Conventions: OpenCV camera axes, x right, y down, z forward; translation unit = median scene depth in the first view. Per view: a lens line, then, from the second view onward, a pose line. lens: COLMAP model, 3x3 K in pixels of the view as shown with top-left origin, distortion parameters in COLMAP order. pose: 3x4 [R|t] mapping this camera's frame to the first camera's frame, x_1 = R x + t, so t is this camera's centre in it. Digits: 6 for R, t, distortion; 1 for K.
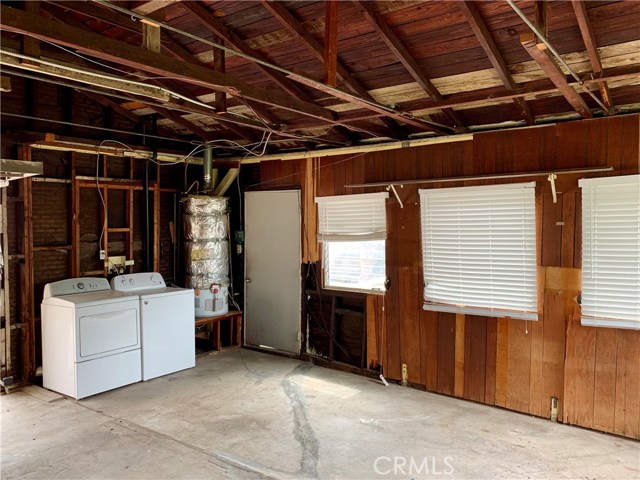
lens RADIAL K [[499.6, 0, 320.0], [0, 499.6, 240.0], [0, 0, 1]] dist [-0.001785, -0.006010]
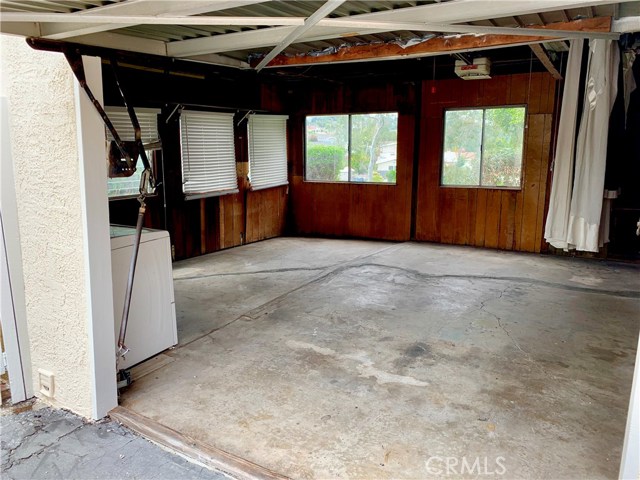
lens RADIAL K [[499.6, 0, 320.0], [0, 499.6, 240.0], [0, 0, 1]] dist [-0.001785, -0.006010]
pose [[-0.105462, -0.185660, 0.976938, -1.376871], [0.047167, 0.980377, 0.191406, 0.000494], [-0.993304, 0.066265, -0.094636, 0.883658]]
